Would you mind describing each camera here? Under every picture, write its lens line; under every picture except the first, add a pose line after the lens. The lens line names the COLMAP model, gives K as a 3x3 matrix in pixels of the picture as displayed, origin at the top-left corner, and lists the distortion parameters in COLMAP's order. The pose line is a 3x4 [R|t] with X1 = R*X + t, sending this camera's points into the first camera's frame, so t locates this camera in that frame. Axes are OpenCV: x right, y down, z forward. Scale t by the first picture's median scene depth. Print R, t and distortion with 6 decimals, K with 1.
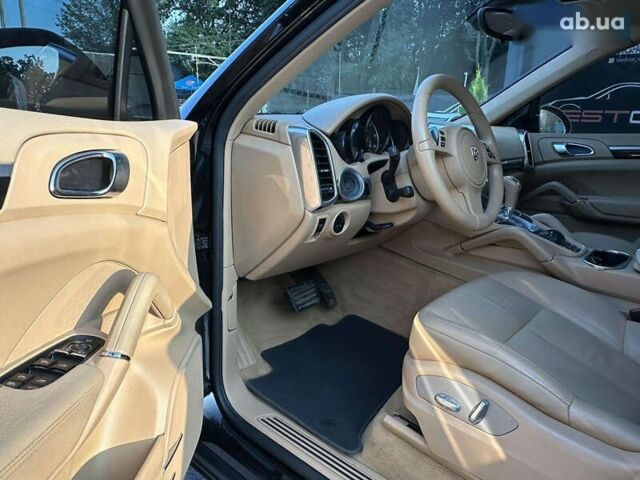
lens RADIAL K [[444.8, 0, 314.1], [0, 444.8, 243.5], [0, 0, 1]] dist [-0.002090, -0.003338]
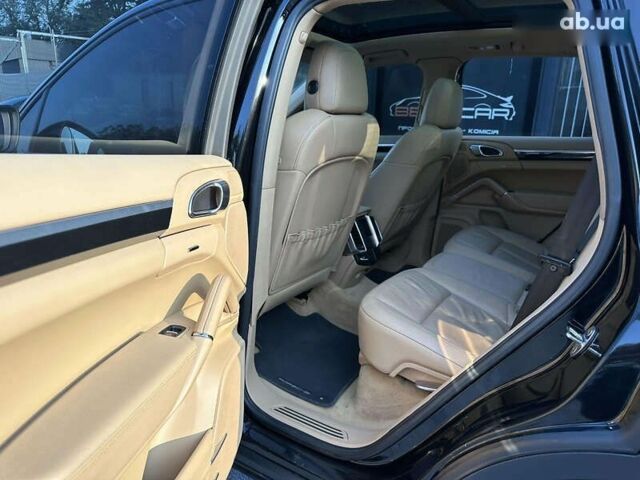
lens RADIAL K [[450.3, 0, 317.3], [0, 450.3, 238.4], [0, 0, 1]] dist [0.053779, -0.047702]
pose [[0.988312, -0.045845, 0.145389, 0.019793], [0.044724, 0.998939, 0.010973, 0.004525], [-0.145737, -0.004343, 0.989314, -0.028330]]
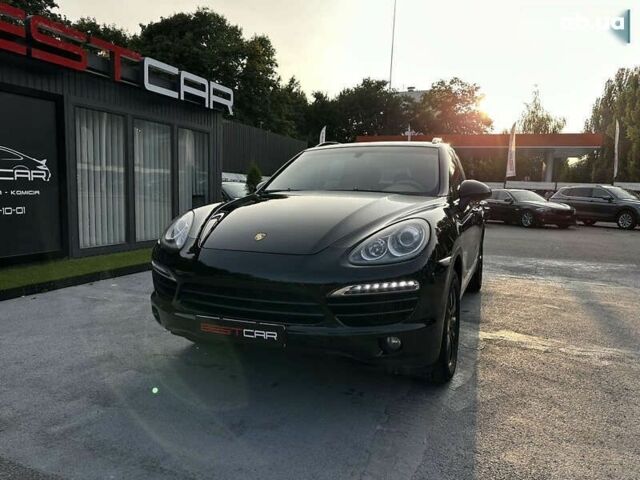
lens RADIAL K [[450.9, 0, 323.2], [0, 450.9, 244.6], [0, 0, 1]] dist [0.027105, -0.041720]
pose [[-0.335584, -0.150900, 0.929845, -0.100970], [0.228310, 0.944628, 0.235697, -0.030149], [-0.913925, 0.291389, -0.282550, 0.094469]]
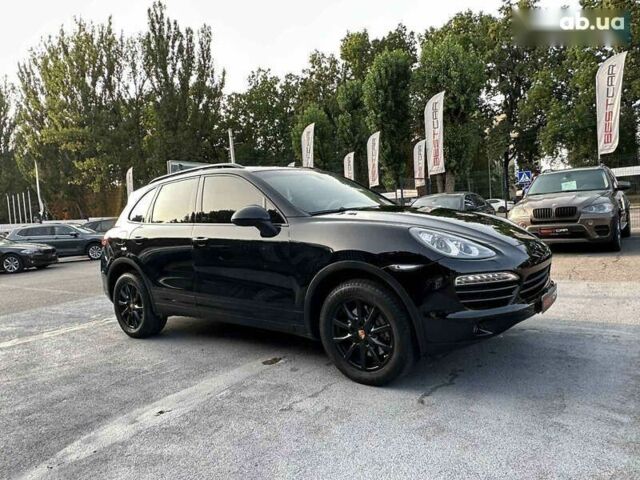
lens RADIAL K [[444.0, 0, 317.5], [0, 444.0, 239.2], [0, 0, 1]] dist [-0.003330, 0.001986]
pose [[-0.996907, 0.046974, -0.063005, 0.026054], [0.023862, 0.944784, 0.326825, -0.048581], [0.074878, 0.324311, -0.942982, 0.175339]]
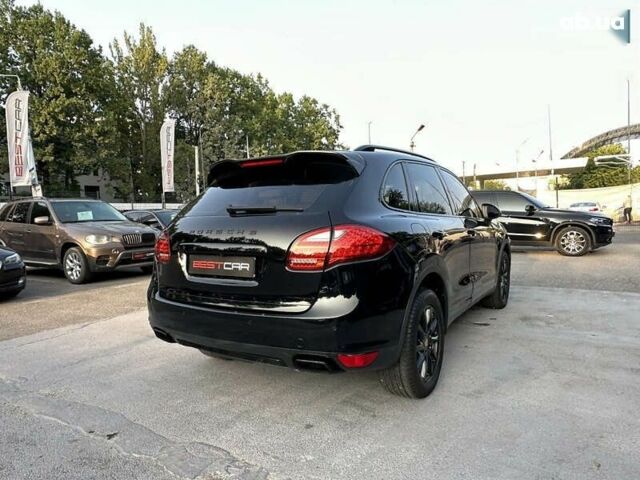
lens RADIAL K [[444.1, 0, 321.2], [0, 444.1, 236.4], [0, 0, 1]] dist [-0.002305, 0.000121]
pose [[0.178627, 0.009456, -0.983871, 0.169480], [-0.233464, 0.971804, -0.033047, 0.007609], [0.955818, 0.235601, 0.175798, -0.008854]]
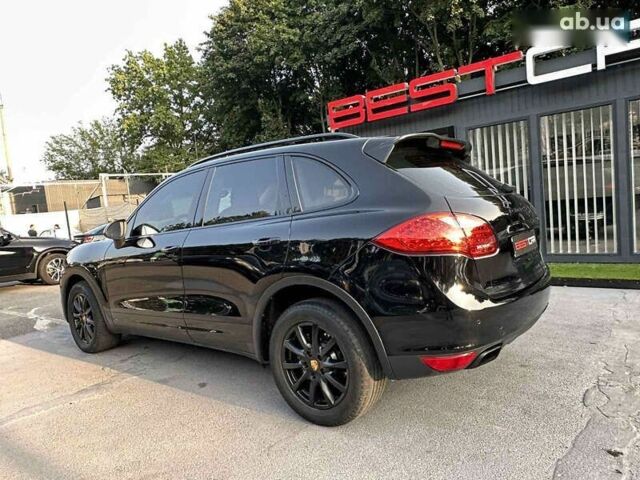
lens RADIAL K [[444.8, 0, 314.1], [0, 444.8, 243.5], [0, 0, 1]] dist [-0.002090, -0.003338]
pose [[0.991543, -0.122346, 0.043289, 0.040412], [0.128549, 0.971705, -0.198151, 0.026261], [-0.017821, 0.202040, 0.979215, -0.092426]]
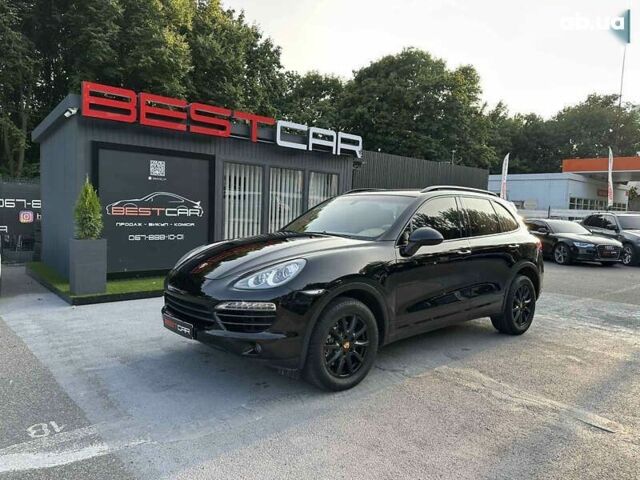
lens RADIAL K [[447.2, 0, 323.9], [0, 447.2, 240.3], [0, 0, 1]] dist [0.080517, -0.115178]
pose [[0.116241, -0.093002, 0.988857, -0.136633], [0.246110, 0.967254, 0.062040, -0.021671], [-0.962246, 0.236156, 0.135323, 0.034821]]
